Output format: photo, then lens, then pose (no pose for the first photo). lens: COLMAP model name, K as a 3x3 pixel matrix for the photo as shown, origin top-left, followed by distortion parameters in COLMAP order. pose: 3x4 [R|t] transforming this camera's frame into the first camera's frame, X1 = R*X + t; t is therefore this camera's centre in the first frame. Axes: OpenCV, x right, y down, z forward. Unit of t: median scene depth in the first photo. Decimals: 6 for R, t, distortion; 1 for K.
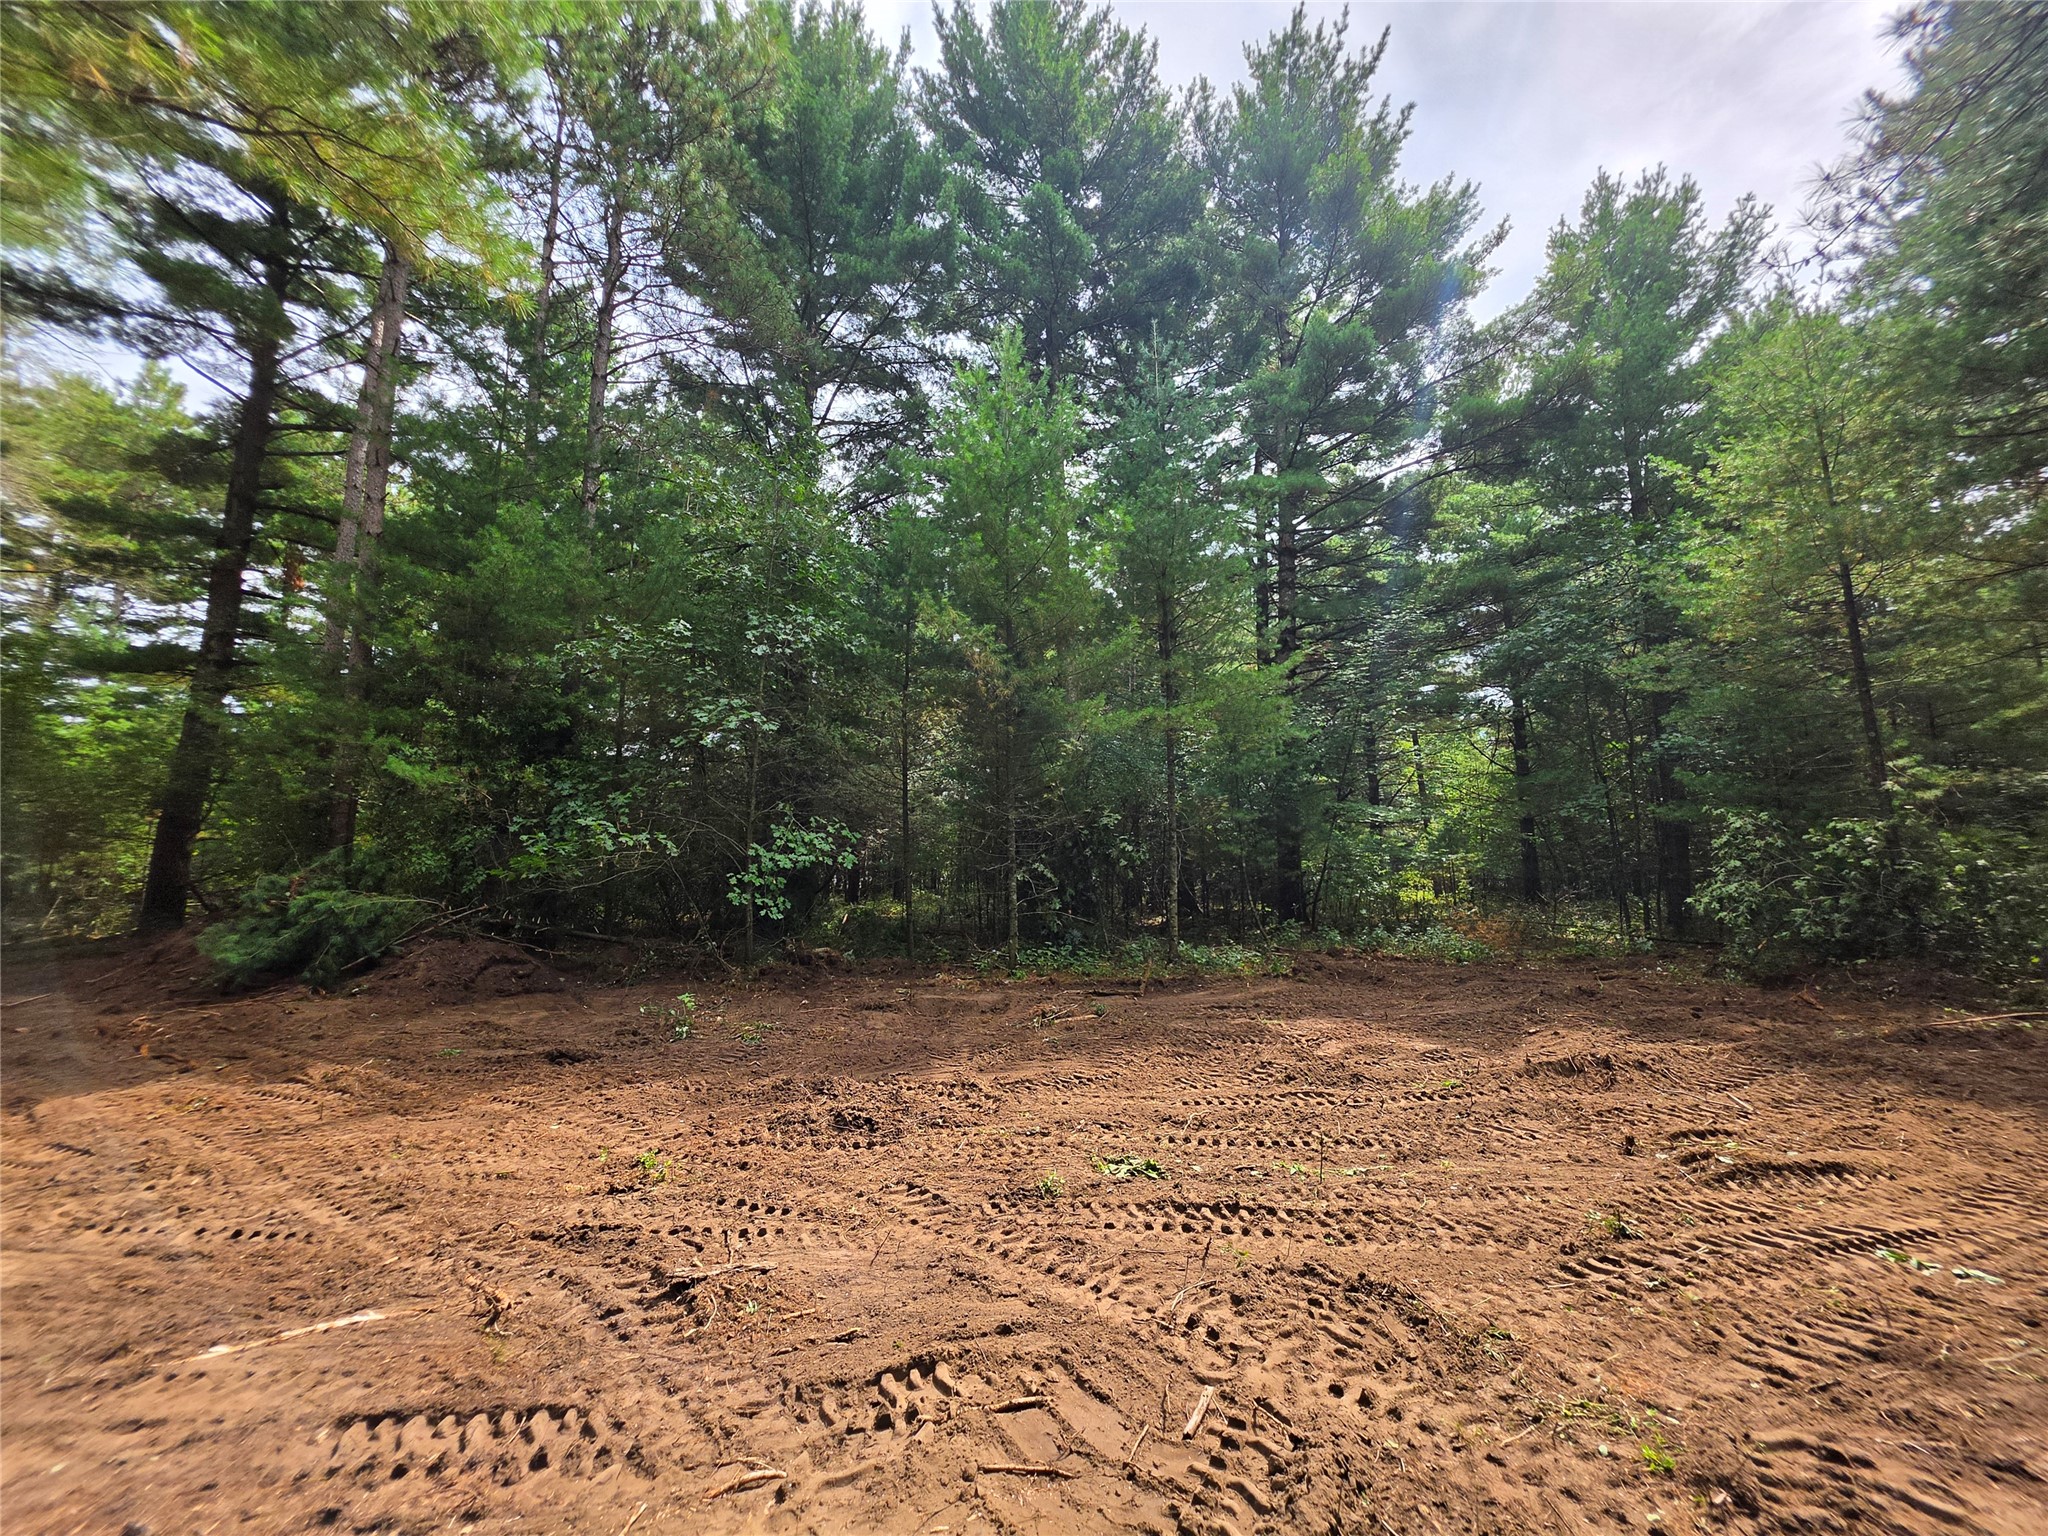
lens RADIAL K [[820.1, 0, 1025.0], [0, 820.1, 759.7], [0, 0, 1]] dist [-0.001556, 0.000297]
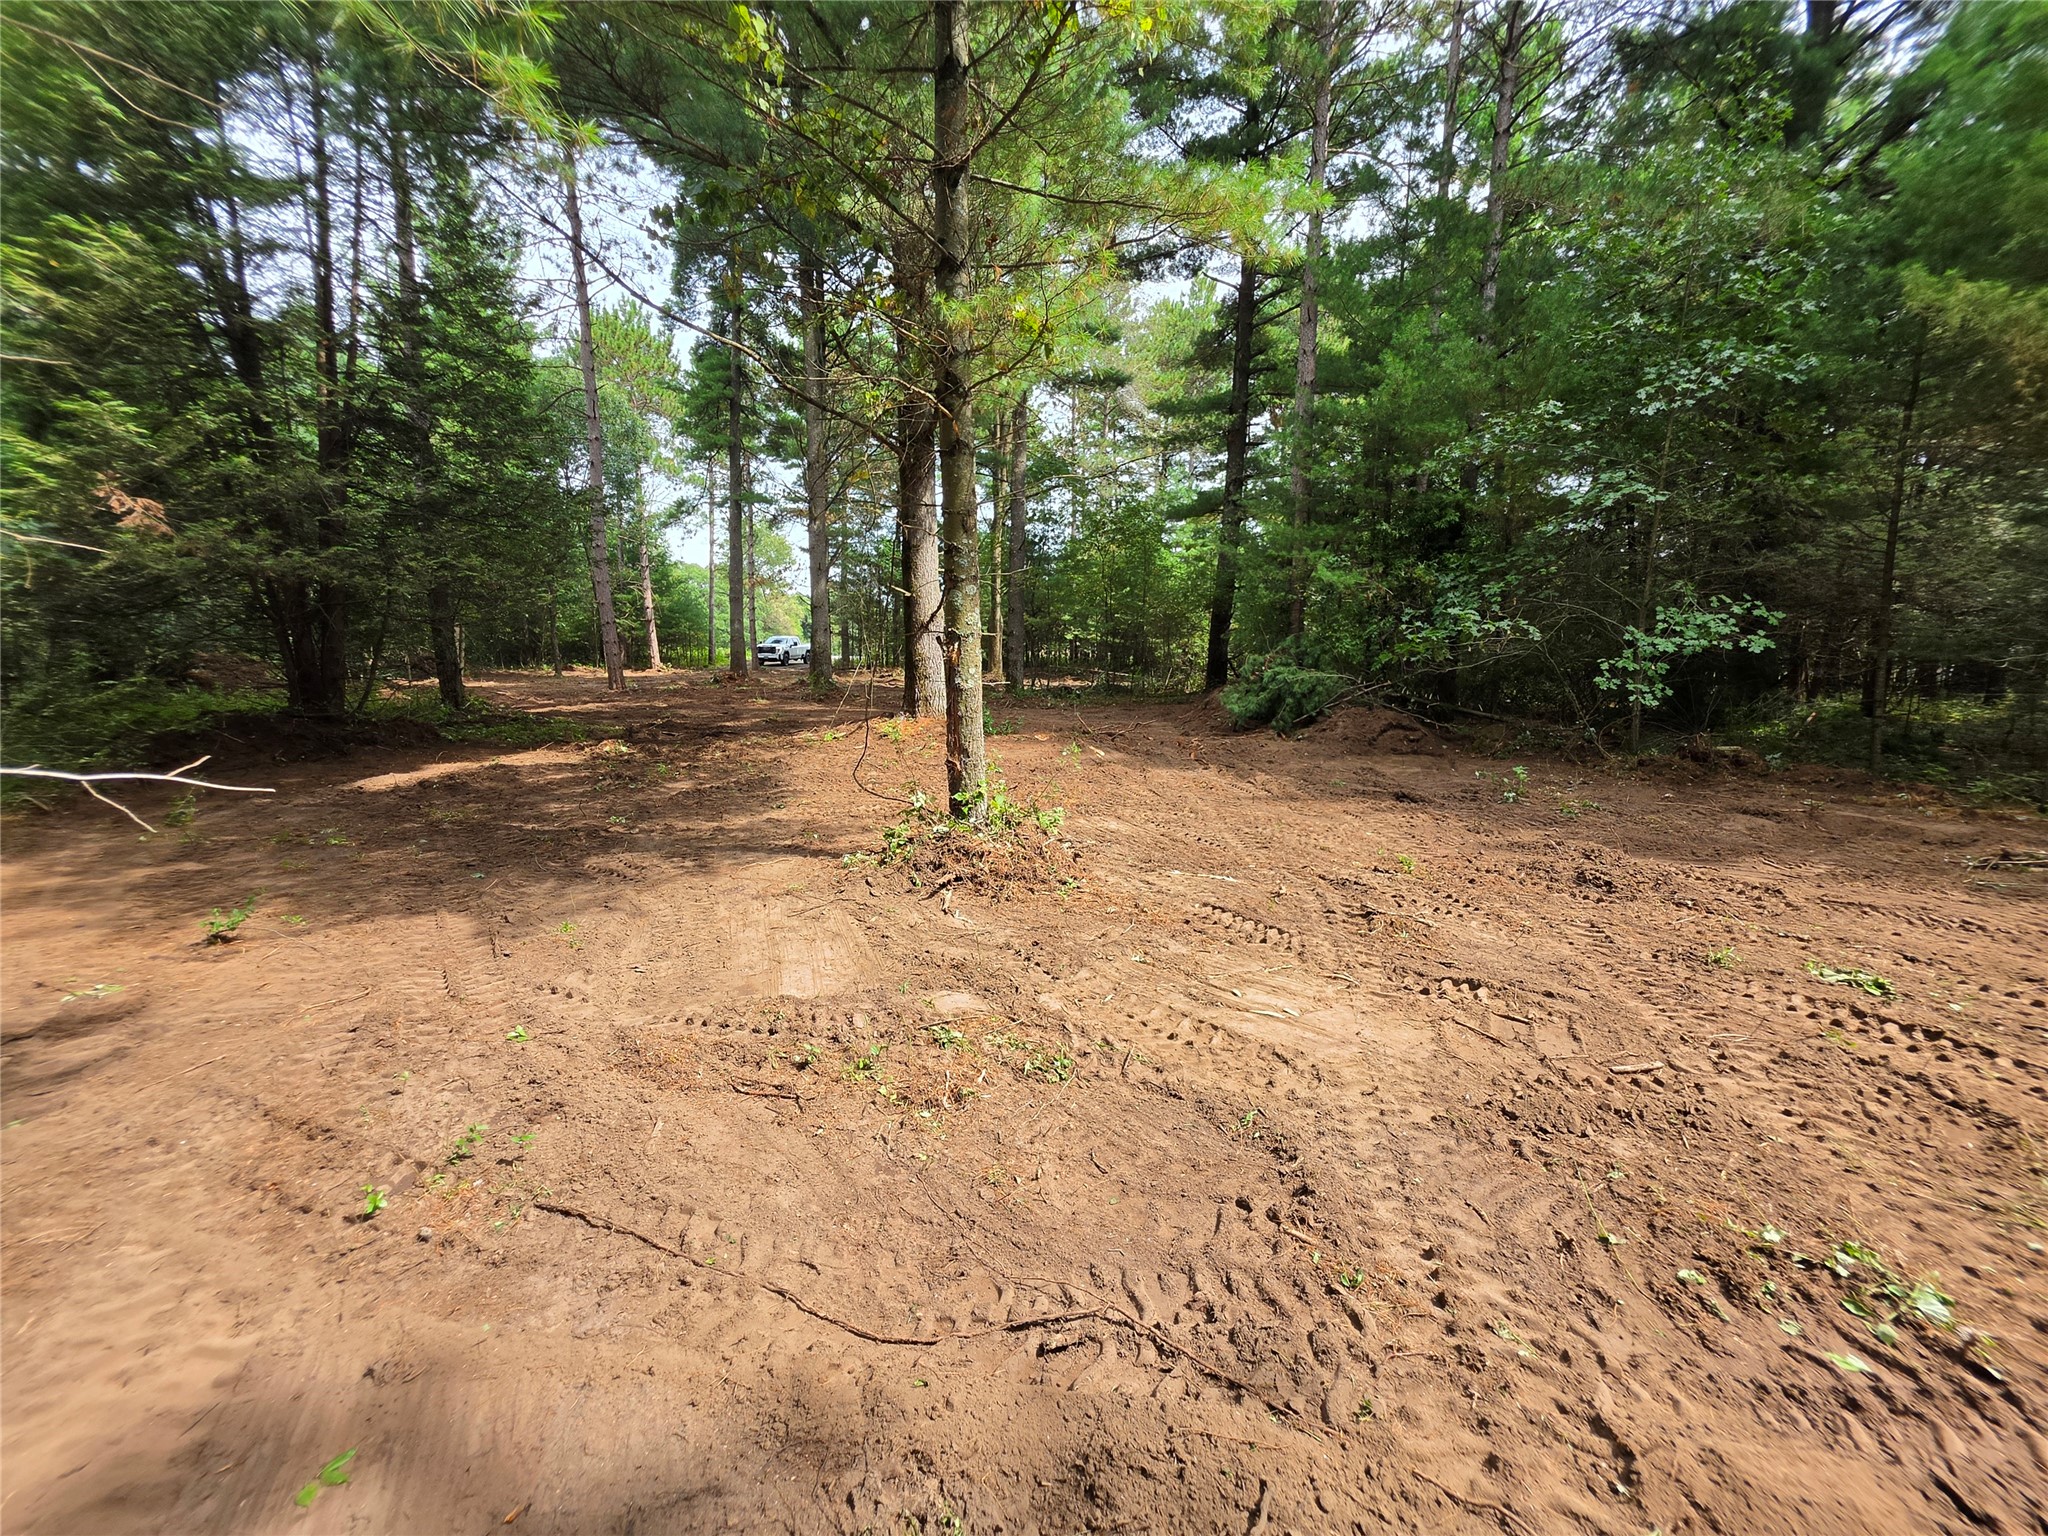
lens RADIAL K [[820.1, 0, 1025.0], [0, 820.1, 759.7], [0, 0, 1]] dist [-0.001556, 0.000297]
pose [[0.494019, 0.120717, -0.861030, 0.157401], [0.109487, 0.973794, 0.199346, -0.014500], [0.862530, -0.192752, 0.467856, -0.077031]]
